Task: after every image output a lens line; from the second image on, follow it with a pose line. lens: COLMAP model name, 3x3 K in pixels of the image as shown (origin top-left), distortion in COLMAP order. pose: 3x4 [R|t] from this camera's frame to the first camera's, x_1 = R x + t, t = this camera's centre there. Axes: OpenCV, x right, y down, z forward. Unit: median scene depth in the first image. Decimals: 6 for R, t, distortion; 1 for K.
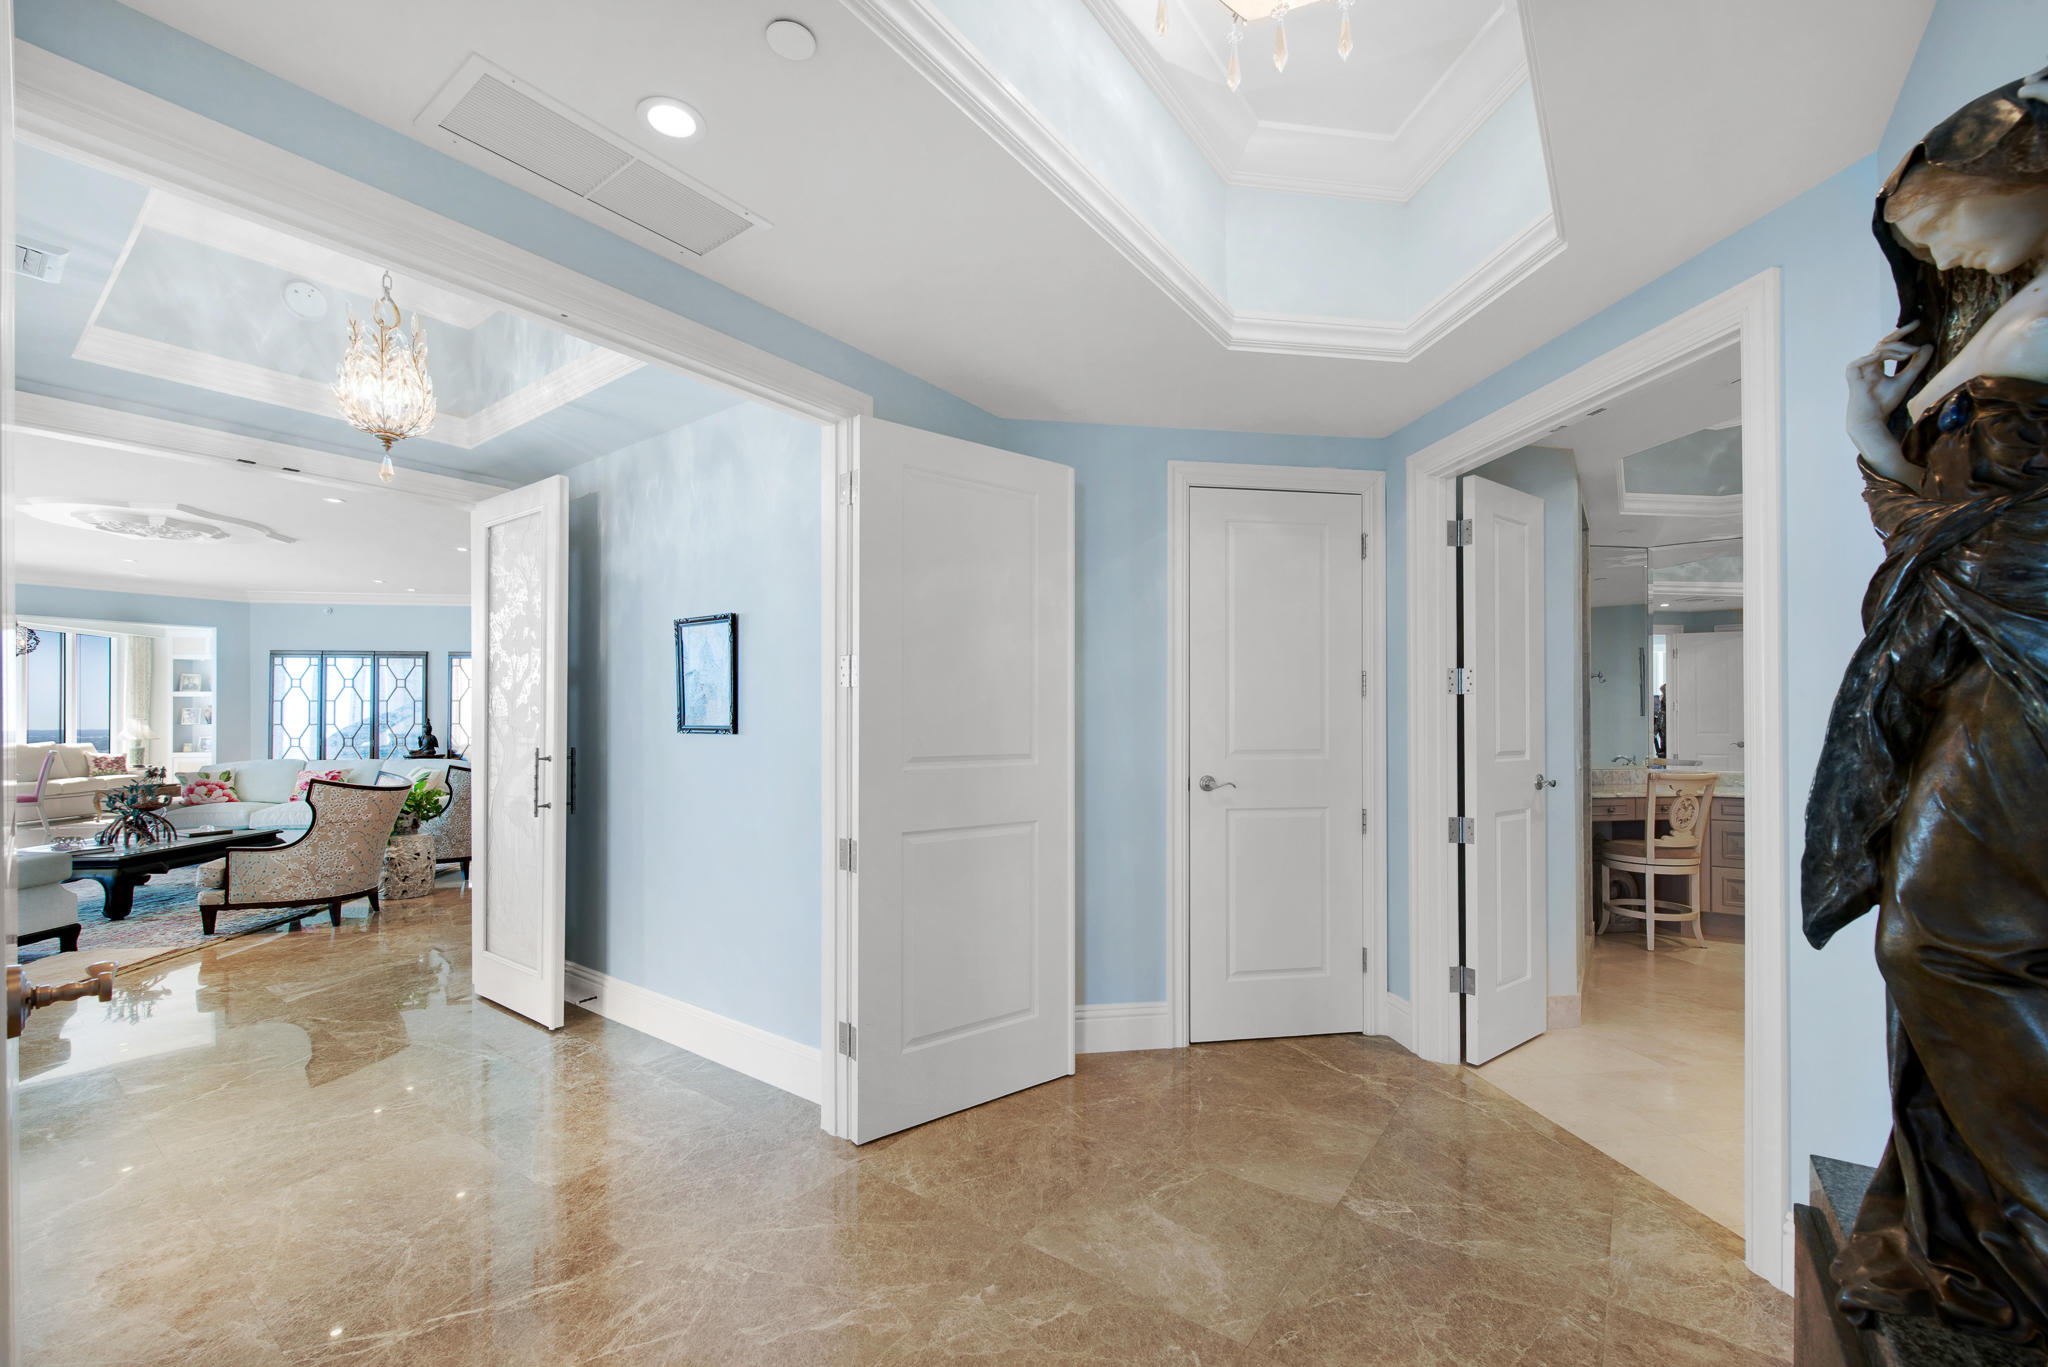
lens RADIAL K [[816.2, 0, 1028.2], [0, 816.2, 717.2], [0, 0, 1]] dist [-0.000530, -0.000035]
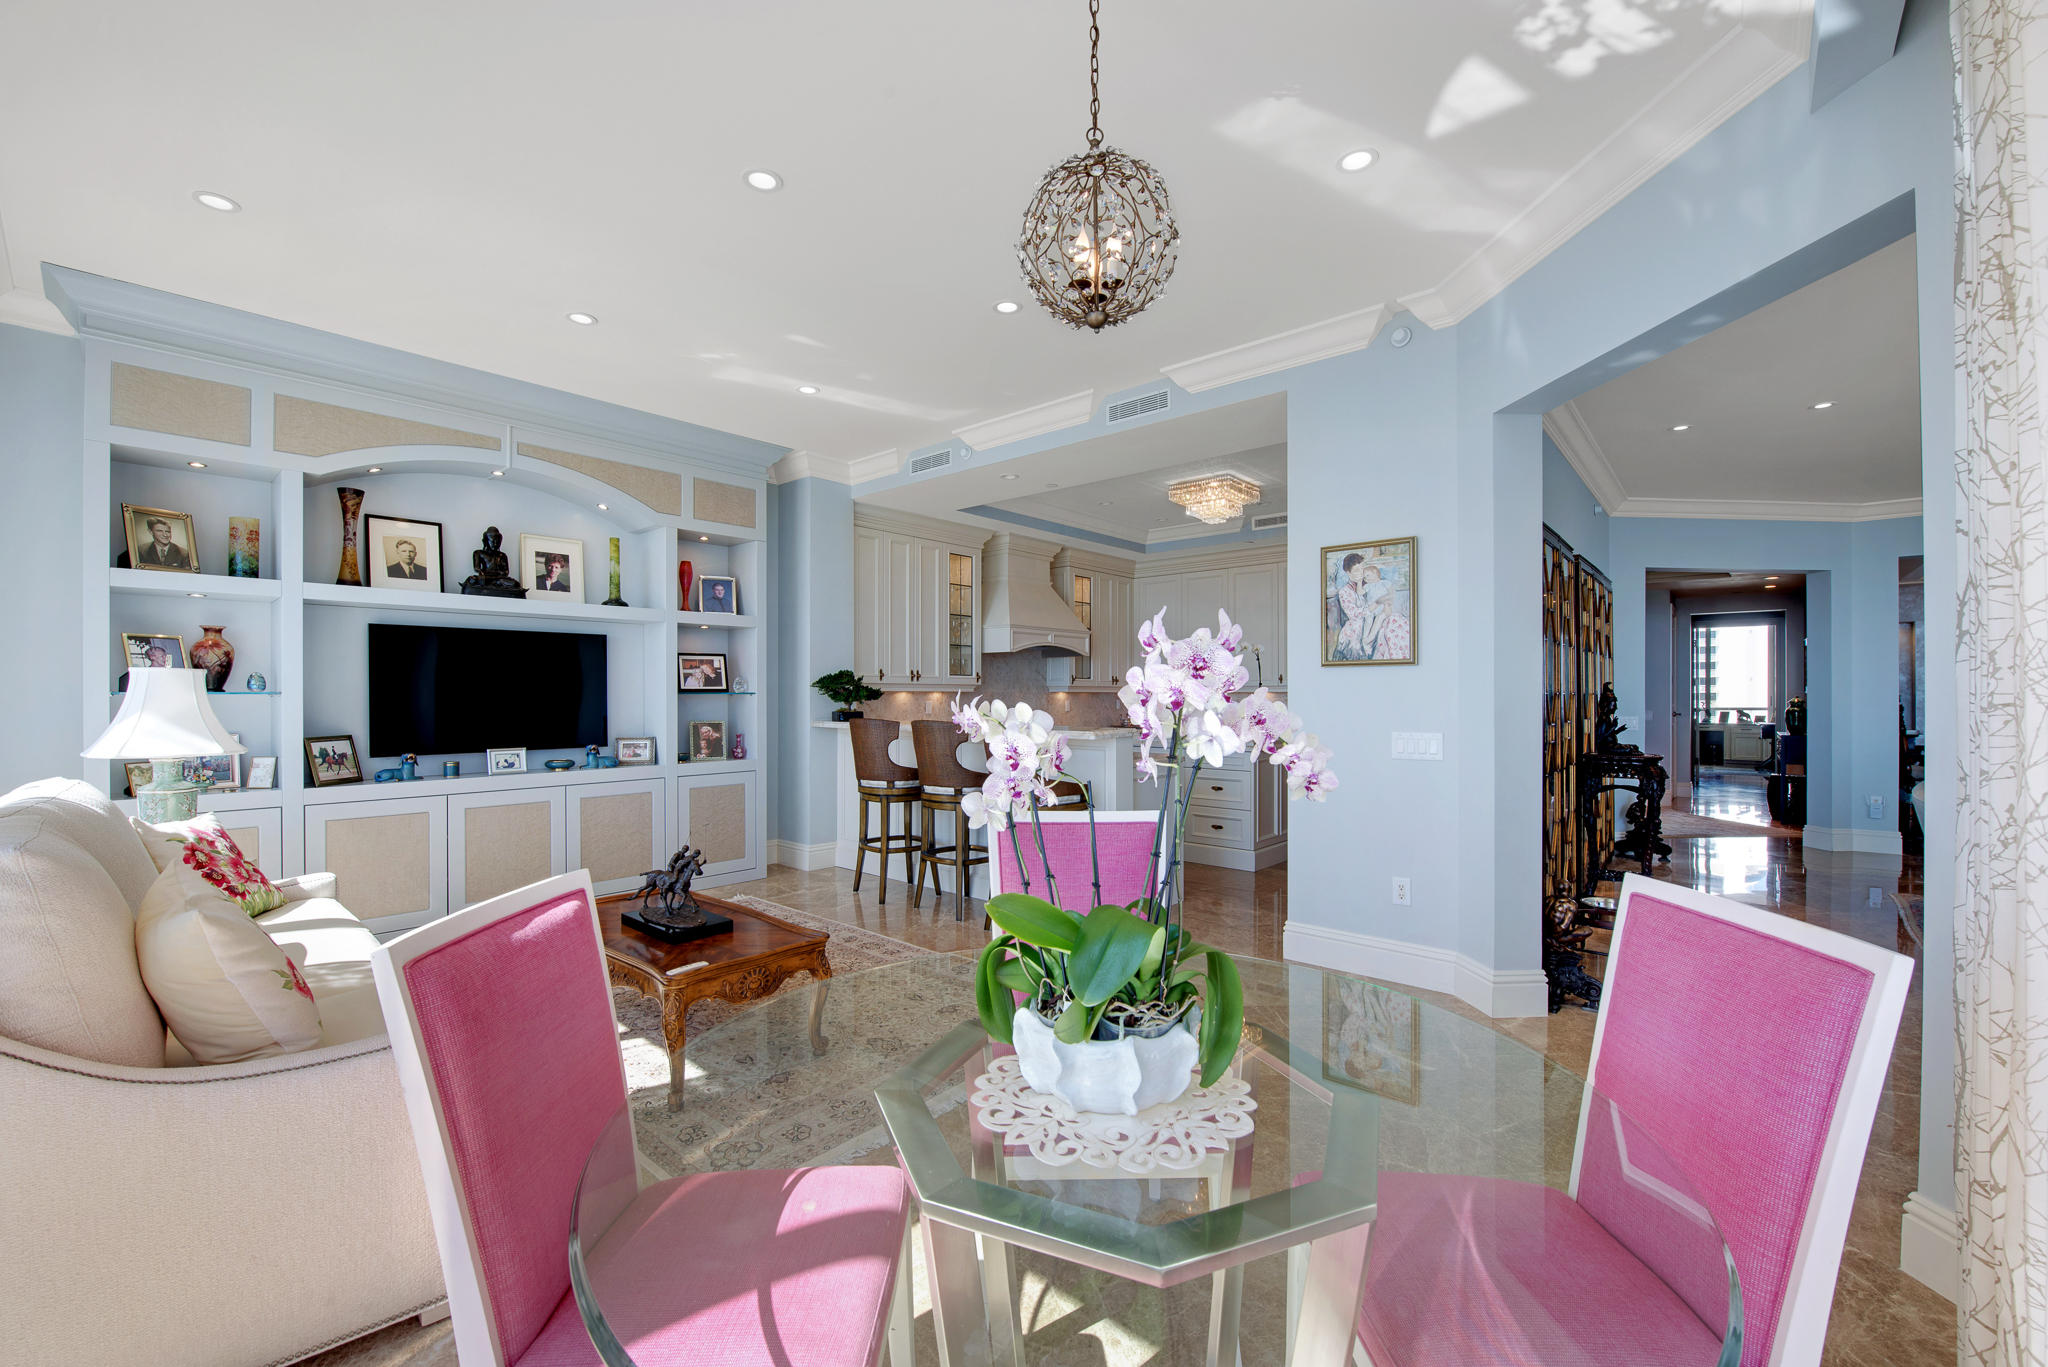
lens RADIAL K [[818.0, 0, 1025.9], [0, 818.0, 691.4], [0, 0, 1]] dist [-0.012741, -0.000059]
pose [[0.768925, 0.003780, 0.639328, -1.343357], [-0.006834, 0.999974, 0.002308, 0.007100], [-0.639303, -0.006144, 0.768931, 0.836970]]
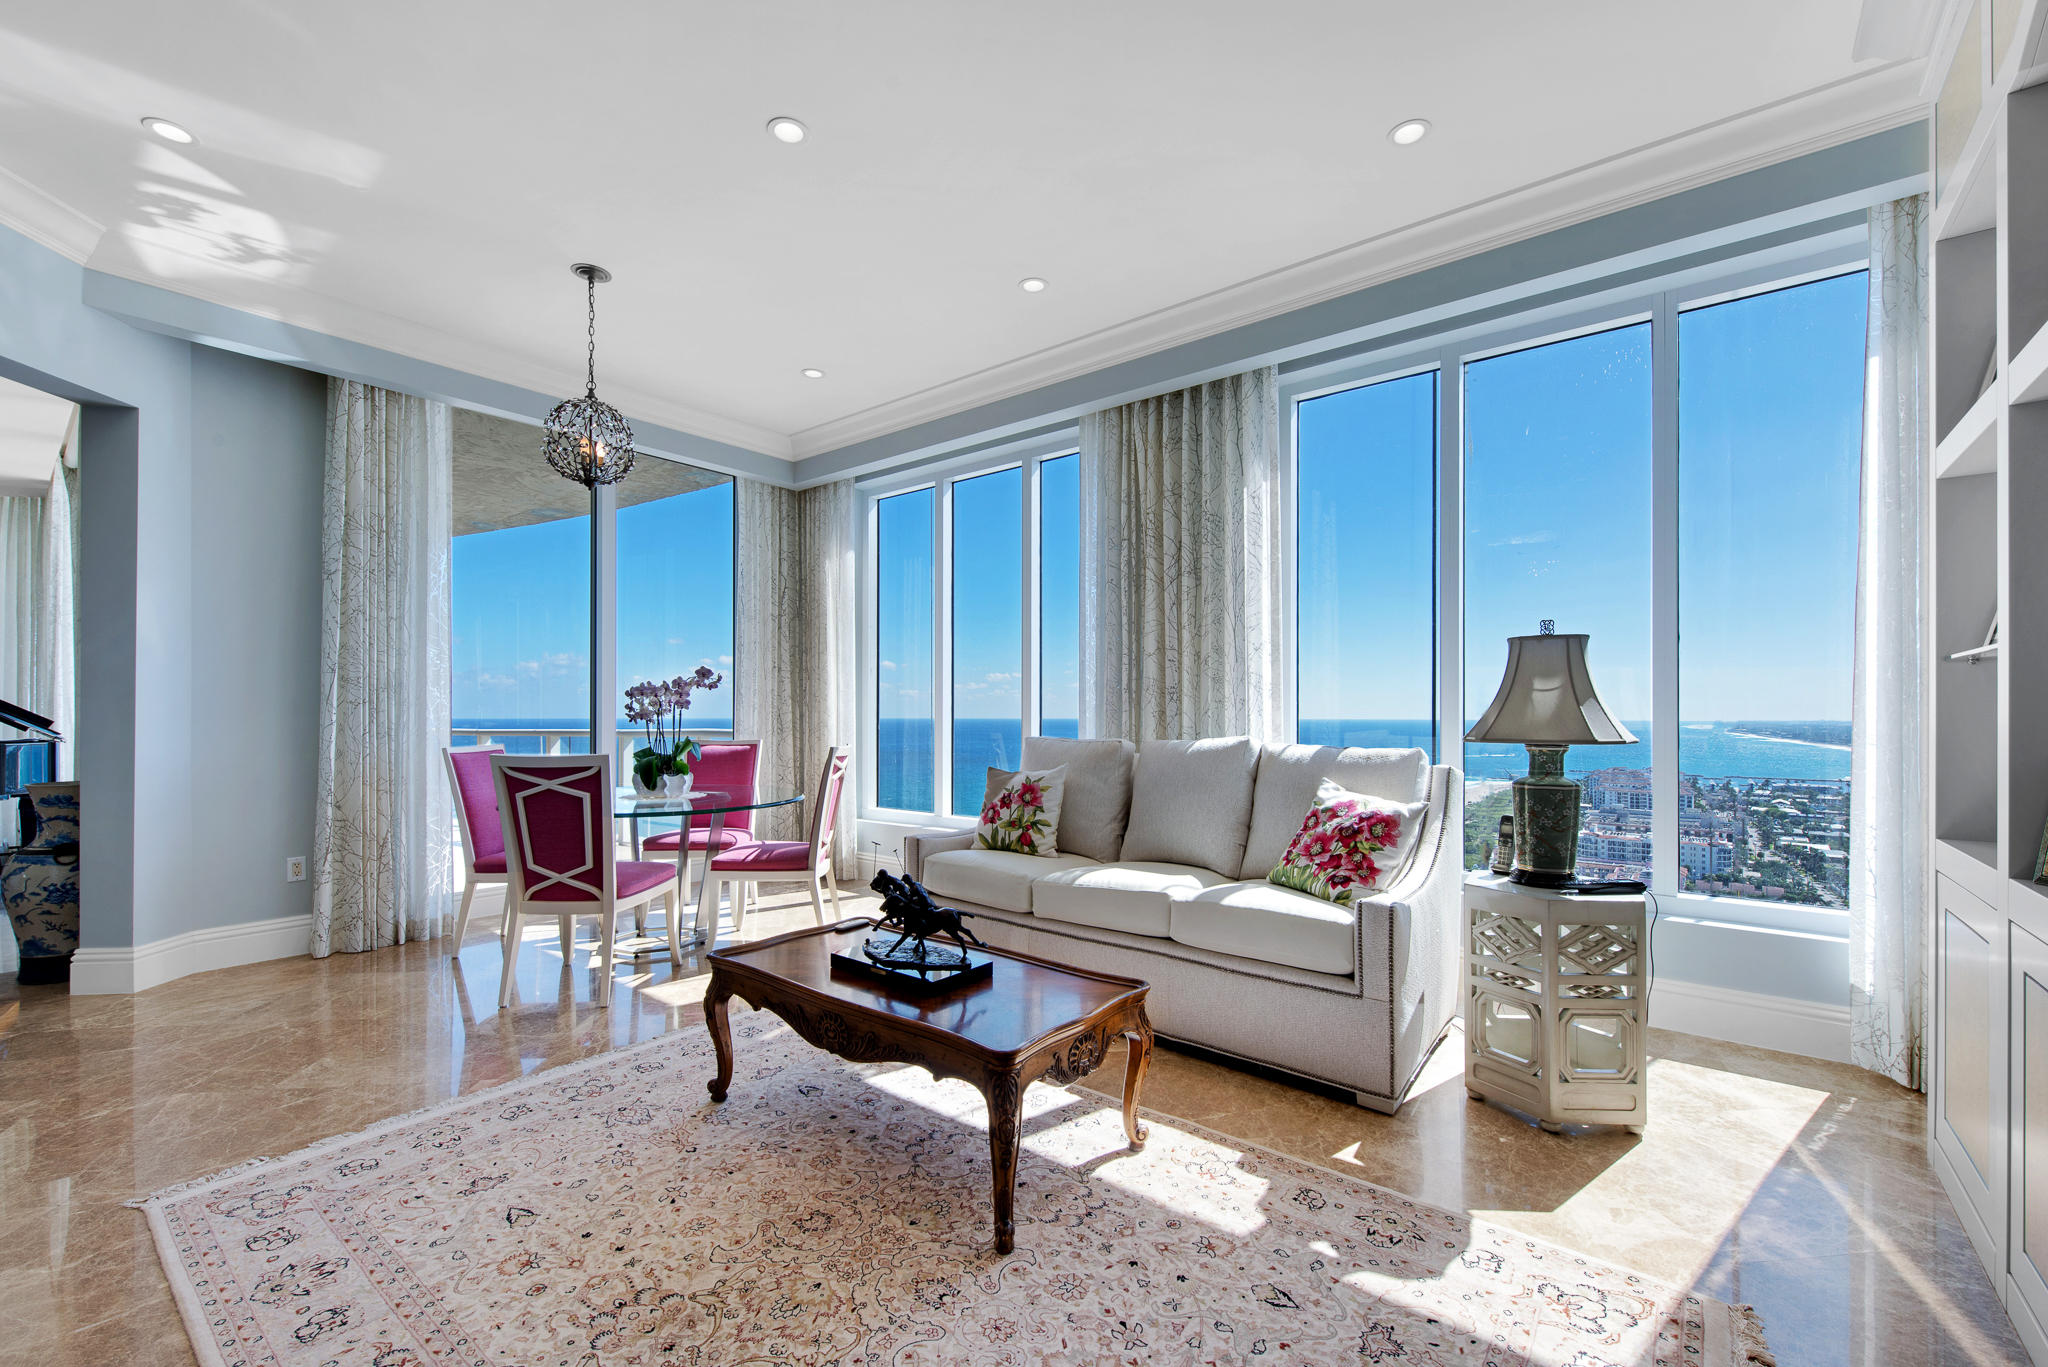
lens RADIAL K [[829.6, 0, 1049.0], [0, 829.6, 706.1], [0, 0, 1]] dist [-0.002724, -0.000454]
pose [[-0.733971, -0.004875, -0.679163, -1.110910], [0.006203, 0.999884, -0.013881, 0.025402], [0.679152, -0.014401, -0.733856, 1.368522]]
